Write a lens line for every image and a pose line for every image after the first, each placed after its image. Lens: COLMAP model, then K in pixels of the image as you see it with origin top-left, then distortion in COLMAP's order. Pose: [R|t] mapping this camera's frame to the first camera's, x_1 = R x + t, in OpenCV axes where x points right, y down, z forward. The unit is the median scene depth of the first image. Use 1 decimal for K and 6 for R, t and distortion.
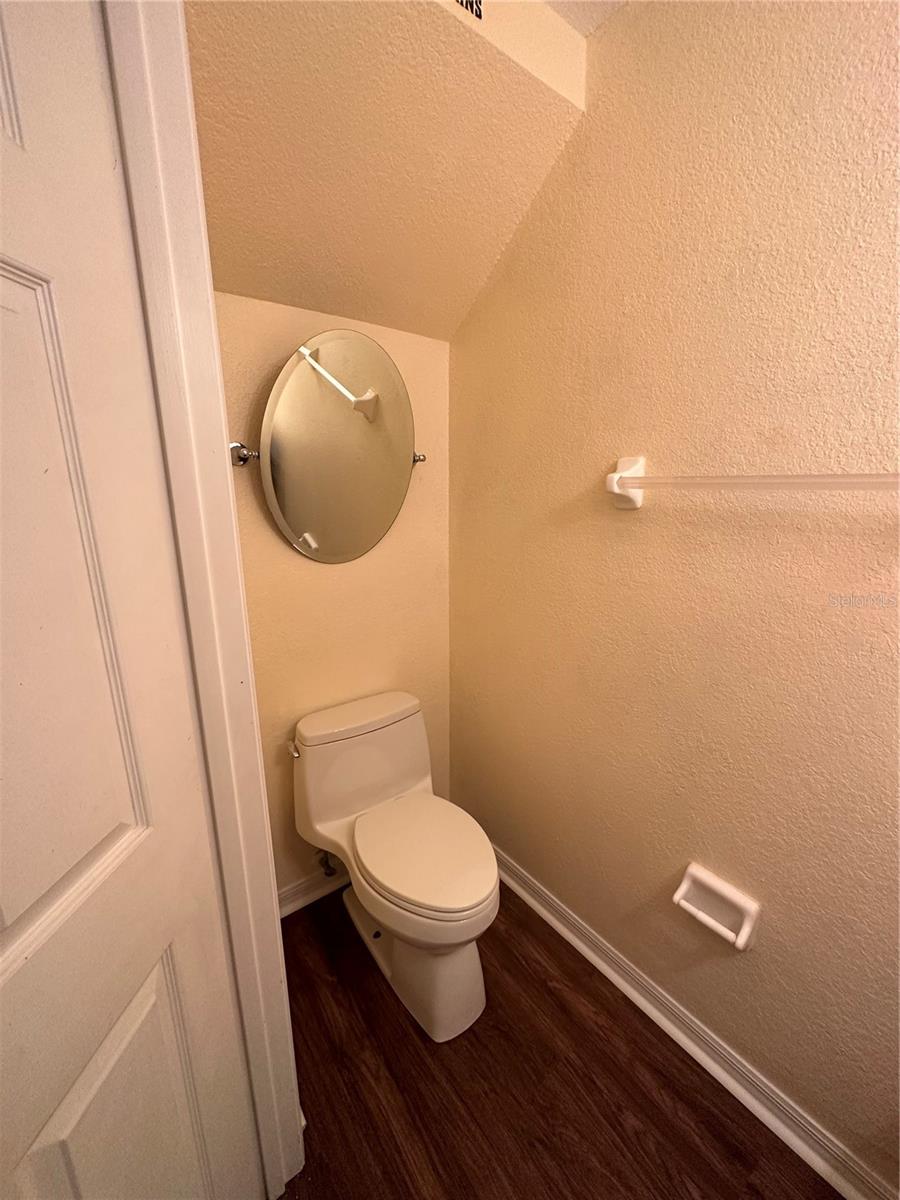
lens RADIAL K [[478.3, 0, 450.0], [0, 478.3, 600.0], [0, 0, 1]] dist [0.000806, -0.000019]
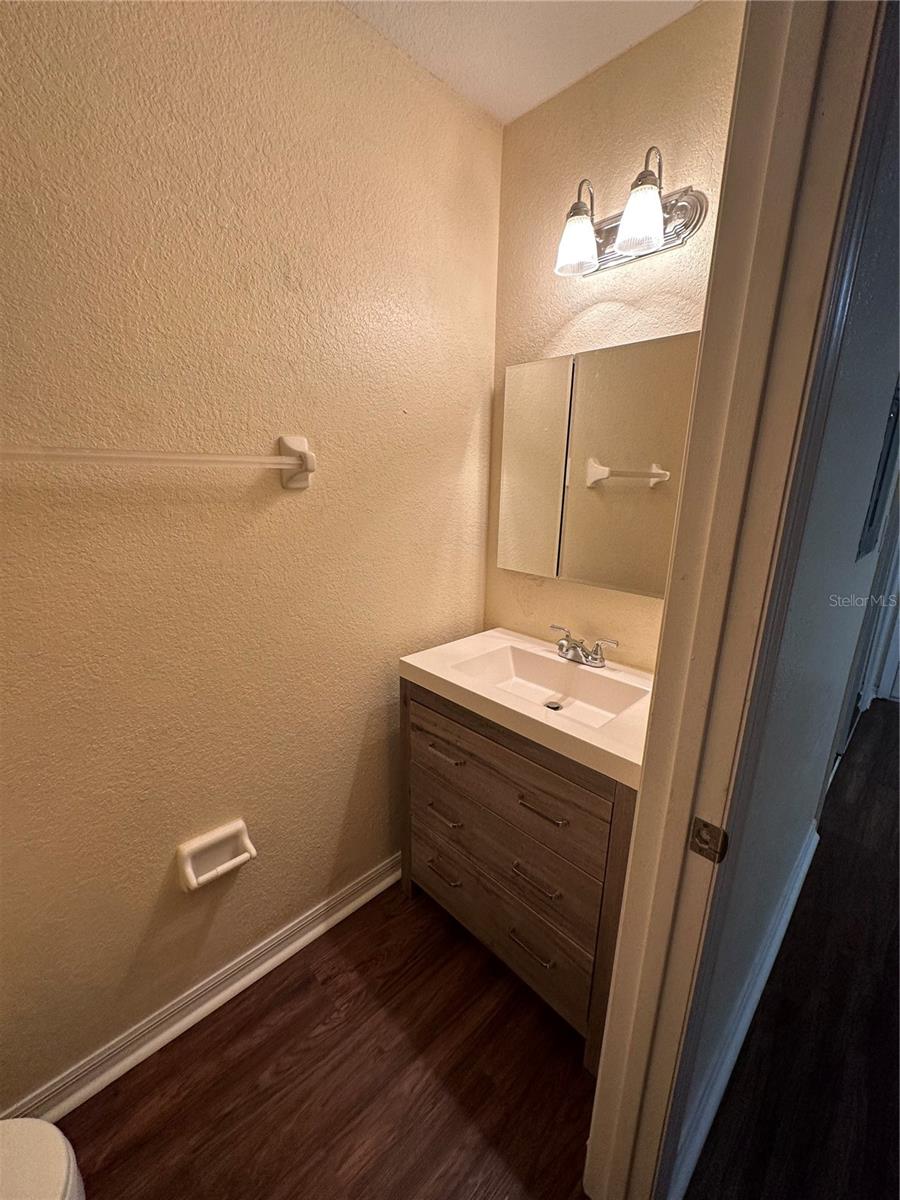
lens RADIAL K [[478.3, 0, 450.0], [0, 478.3, 600.0], [0, 0, 1]] dist [0.000806, -0.000019]
pose [[-0.114757, -0.254115, 0.960342, -0.404280], [0.220677, 0.936052, 0.274058, -0.081736], [-0.968572, 0.243376, -0.051341, 0.411739]]
